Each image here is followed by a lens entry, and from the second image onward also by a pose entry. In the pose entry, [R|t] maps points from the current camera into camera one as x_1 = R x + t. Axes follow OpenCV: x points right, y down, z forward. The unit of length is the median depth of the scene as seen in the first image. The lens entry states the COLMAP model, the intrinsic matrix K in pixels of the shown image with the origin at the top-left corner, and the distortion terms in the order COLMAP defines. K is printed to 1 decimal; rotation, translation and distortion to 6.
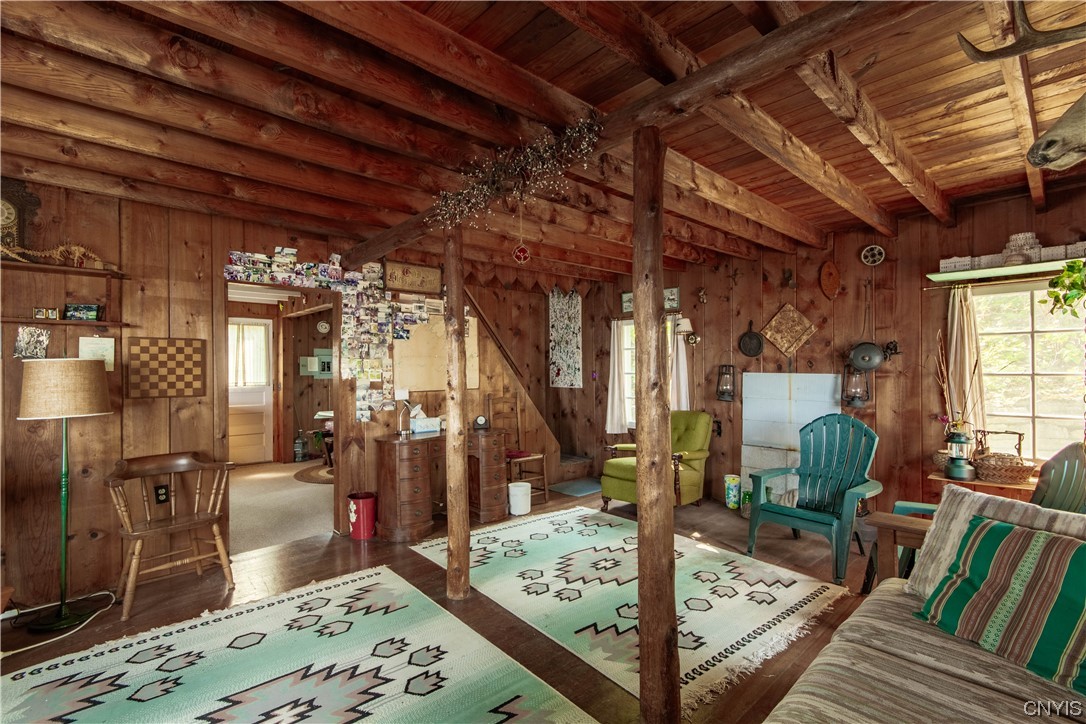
lens RADIAL K [[498.9, 0, 542.9], [0, 498.9, 369.8], [0, 0, 1]] dist [0.000192, 0.000608]
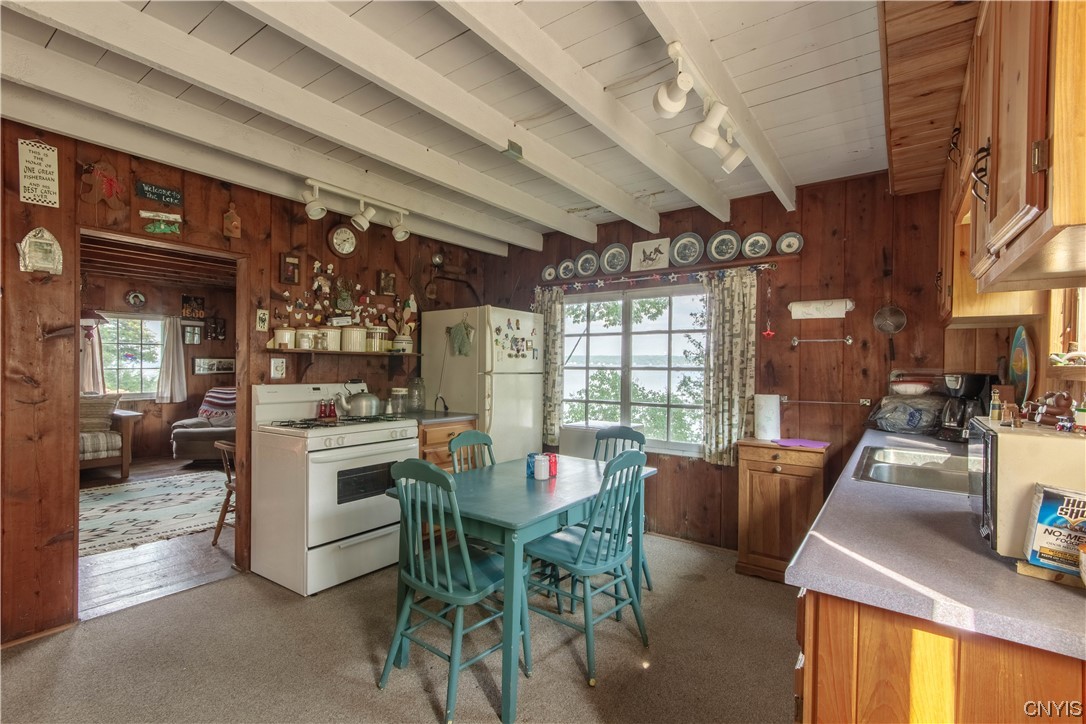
lens RADIAL K [[498.9, 0, 542.9], [0, 498.9, 369.8], [0, 0, 1]] dist [0.000192, 0.000608]
pose [[-0.979156, -0.001158, -0.203109, -1.093271], [-0.003280, 0.999943, 0.010113, 0.014206], [0.203085, 0.010569, -0.979104, 2.209761]]
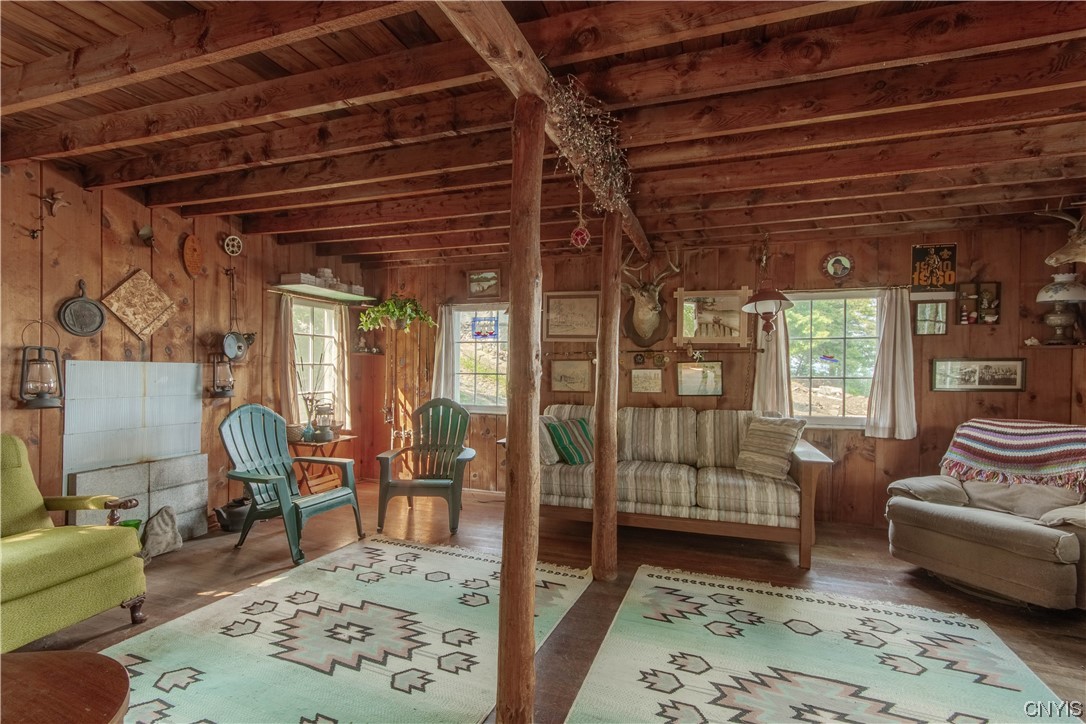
lens RADIAL K [[498.9, 0, 542.9], [0, 498.9, 369.8], [0, 0, 1]] dist [0.000192, 0.000608]
pose [[-0.474809, -0.005453, 0.880072, -0.644302], [-0.007648, 0.999969, 0.002070, 0.017548], [-0.880055, -0.005748, -0.474836, 1.140778]]
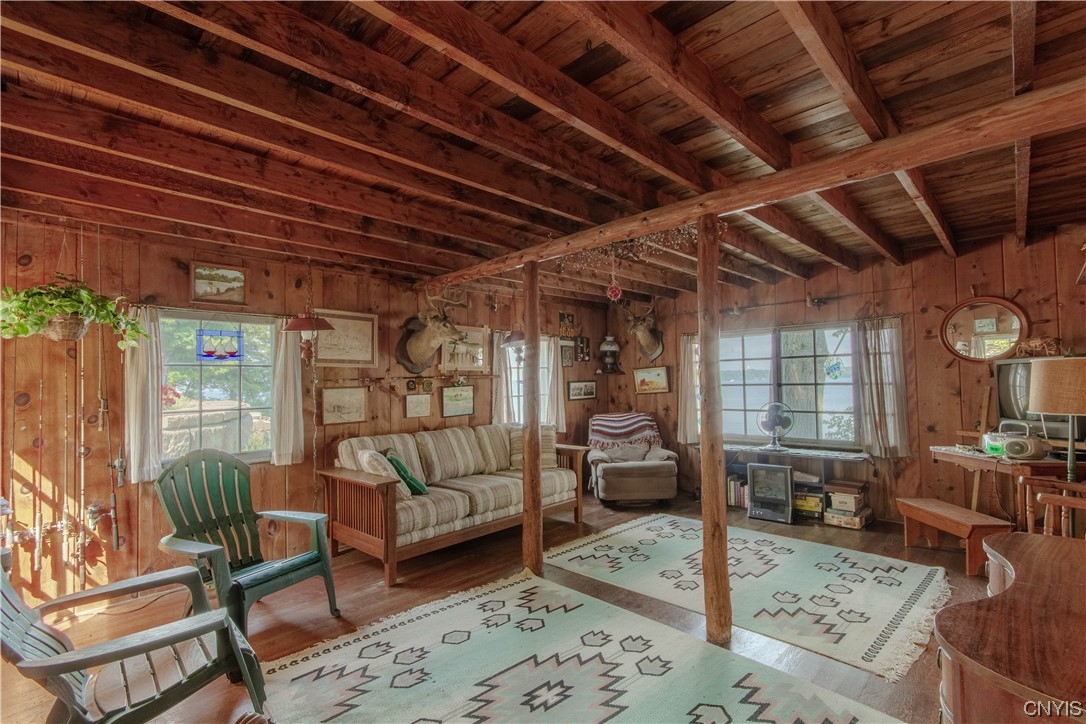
lens RADIAL K [[498.9, 0, 542.9], [0, 498.9, 369.8], [0, 0, 1]] dist [0.000192, 0.000608]
pose [[-0.998289, 0.029314, -0.050587, 0.157120], [0.031019, 0.998966, -0.033251, 0.003635], [0.049560, -0.034763, -0.998166, 1.703741]]
